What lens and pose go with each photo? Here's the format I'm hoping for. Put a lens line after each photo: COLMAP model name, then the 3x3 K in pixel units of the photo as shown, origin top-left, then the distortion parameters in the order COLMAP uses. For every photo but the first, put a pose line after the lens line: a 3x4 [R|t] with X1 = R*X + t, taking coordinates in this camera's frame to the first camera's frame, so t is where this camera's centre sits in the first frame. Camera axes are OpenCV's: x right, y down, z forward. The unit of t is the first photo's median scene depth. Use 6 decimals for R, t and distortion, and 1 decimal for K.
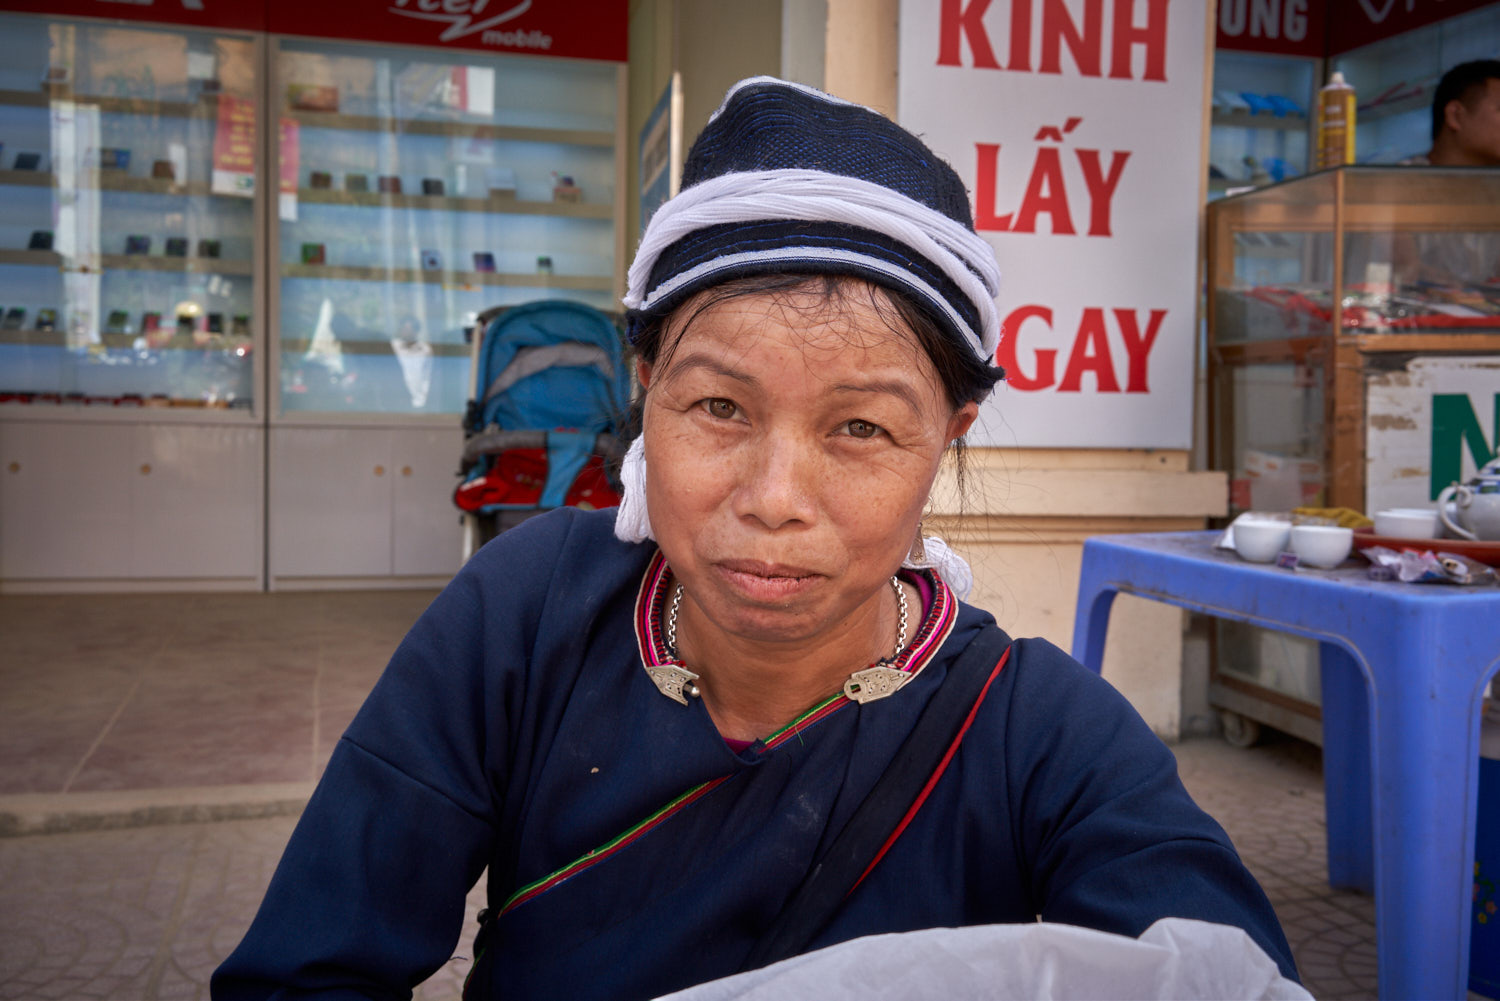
lens RADIAL K [[1537.0, 0, 750.7], [0, 1537.0, 501.5], [0, 0, 1]] dist [0.050496, 0.000000]
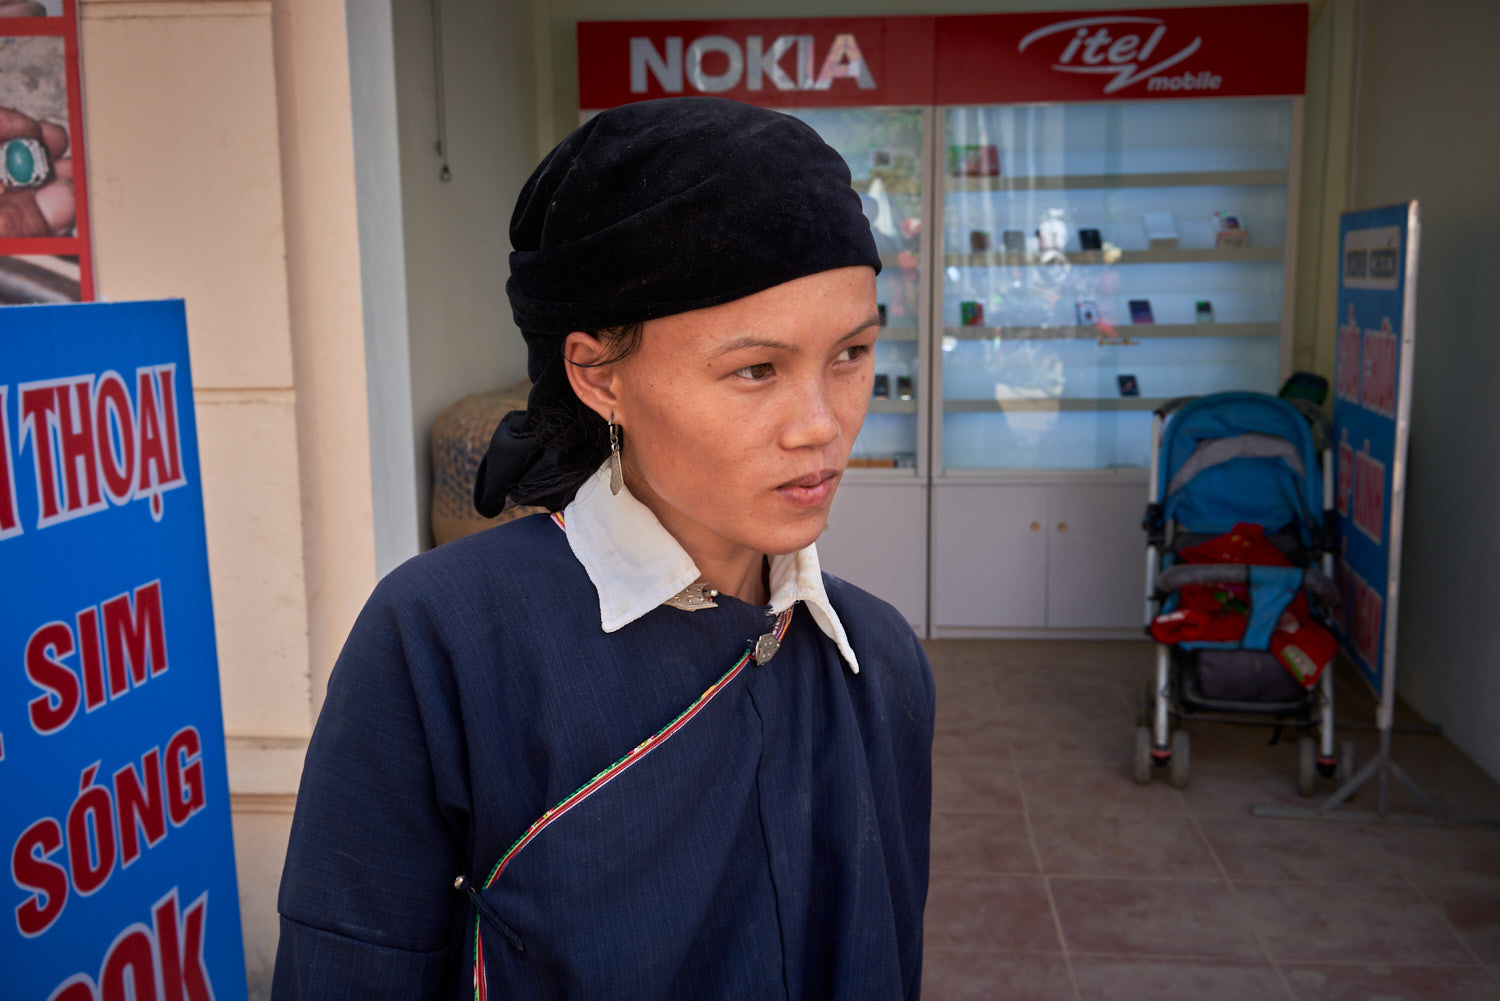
lens RADIAL K [[1537.0, 0, 752.8], [0, 1537.0, 498.7], [0, 0, 1]] dist [0.050496, 0.000000]
pose [[0.941448, 0.021204, -0.336490, -0.076140], [0.012953, 0.995009, 0.098939, -0.143893], [0.336908, -0.097505, 0.936475, -0.013516]]
